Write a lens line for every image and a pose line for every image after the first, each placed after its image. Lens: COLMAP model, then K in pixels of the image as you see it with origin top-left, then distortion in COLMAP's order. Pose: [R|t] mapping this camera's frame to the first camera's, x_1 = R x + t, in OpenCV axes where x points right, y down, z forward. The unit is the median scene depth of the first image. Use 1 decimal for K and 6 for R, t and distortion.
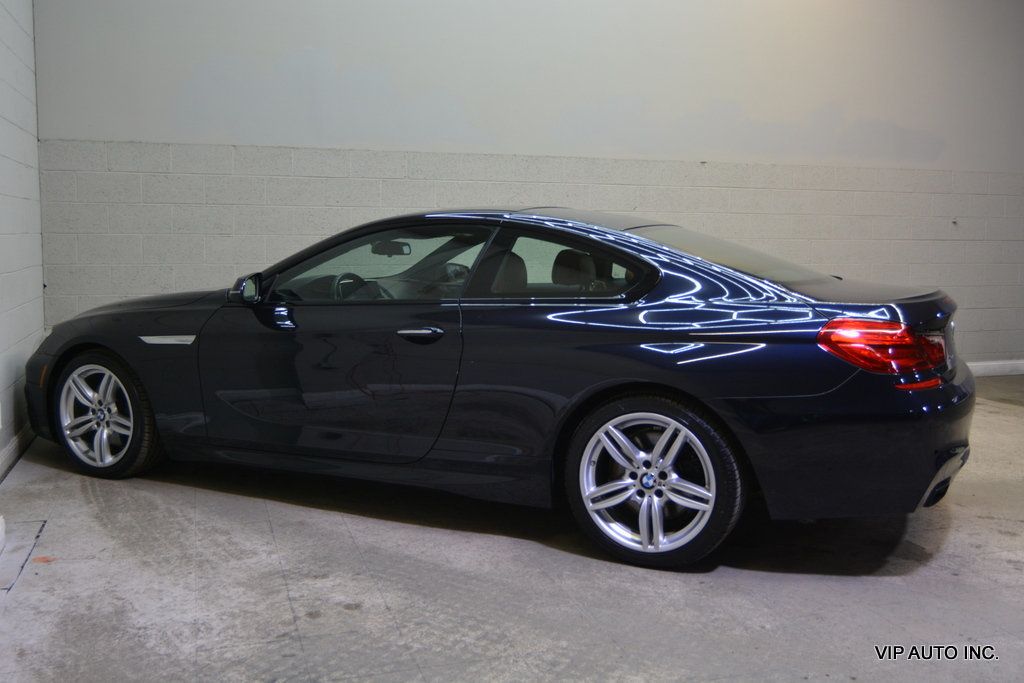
lens RADIAL K [[993.2, 0, 533.2], [0, 993.2, 293.7], [0, 0, 1]] dist [0.007693, 0.000000]
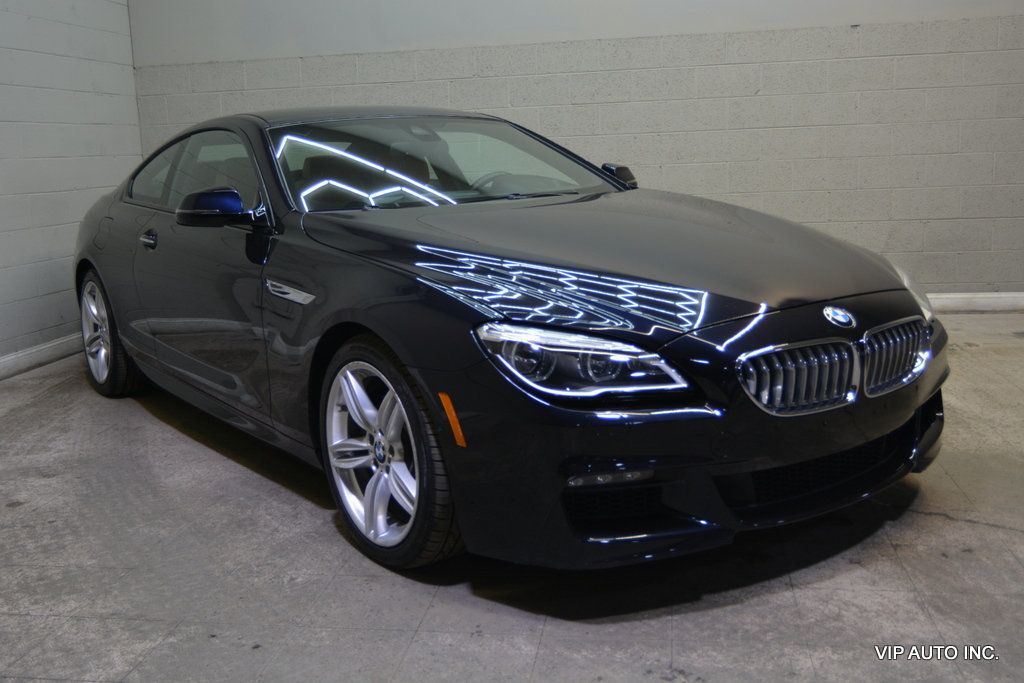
lens RADIAL K [[1055.6, 0, 511.3], [0, 1055.6, 333.4], [0, 0, 1]] dist [0.003084, 0.000000]
pose [[0.886254, 0.034438, -0.461918, 0.384077], [0.021118, 0.993191, 0.114565, 0.009077], [0.462718, -0.111288, 0.879492, 0.135746]]
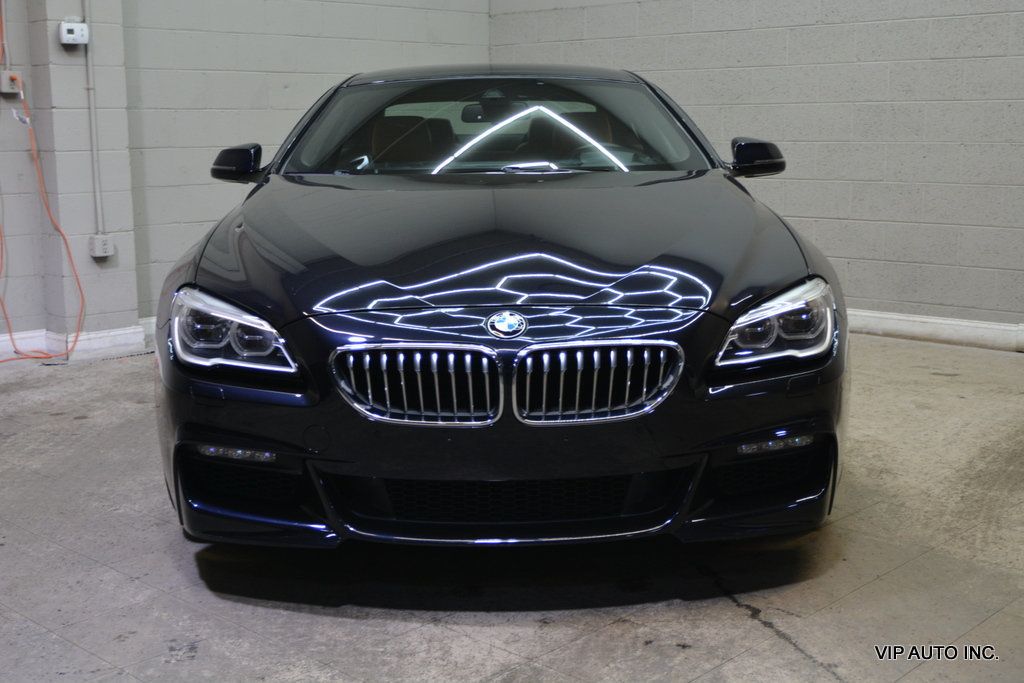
lens RADIAL K [[1344.0, 0, 510.7], [0, 1344.0, 338.9], [0, 0, 1]] dist [0.012407, 0.000000]
pose [[0.461423, 0.128192, -0.877870, 0.710068], [-0.042258, 0.991558, 0.122583, 0.002607], [0.886173, -0.019466, 0.462945, 0.354686]]
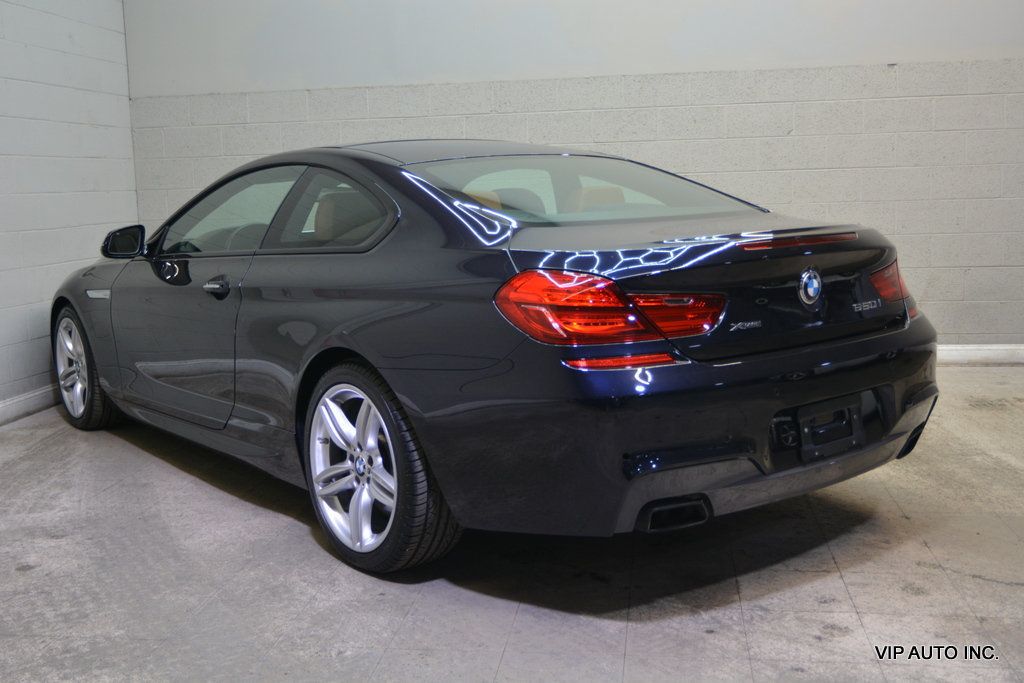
lens RADIAL K [[1124.9, 0, 505.2], [0, 1124.9, 327.0], [0, 0, 1]] dist [0.001714, 0.000000]
pose [[0.893741, 0.021014, -0.448091, 0.349752], [0.011509, 0.997499, 0.069734, 0.003297], [0.448435, -0.067481, 0.891264, 0.116016]]
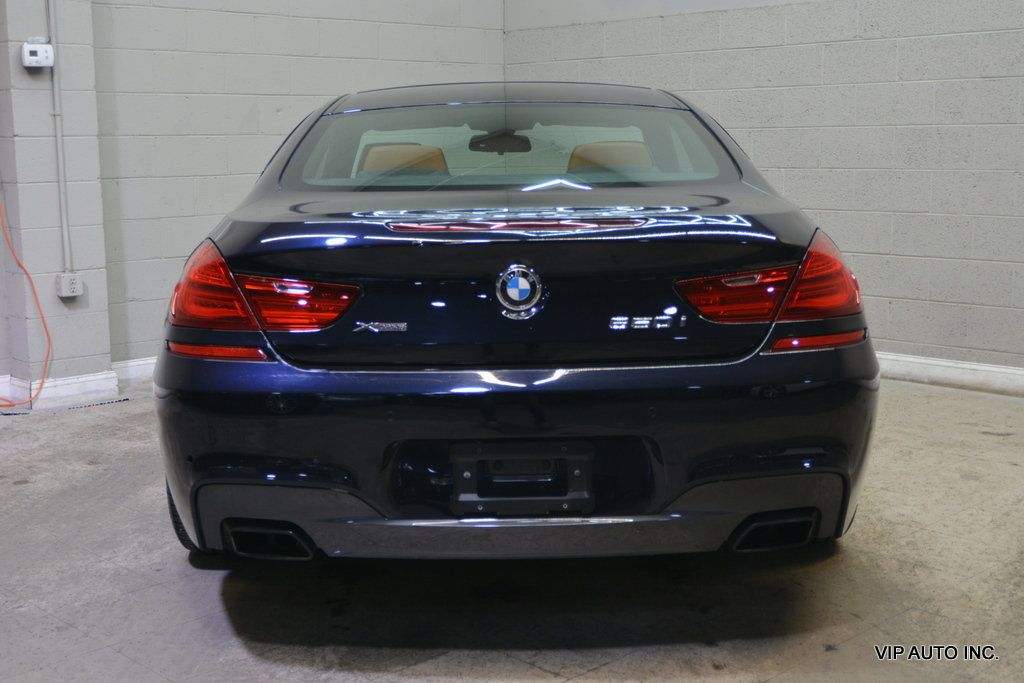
lens RADIAL K [[1344.0, 0, 511.5], [0, 1344.0, 337.4], [0, 0, 1]] dist [0.012407, 0.000000]
pose [[0.423196, 0.120243, -0.898024, 0.644117], [-0.040242, 0.992671, 0.113952, -0.011943], [0.905144, -0.012085, 0.424934, 0.430923]]
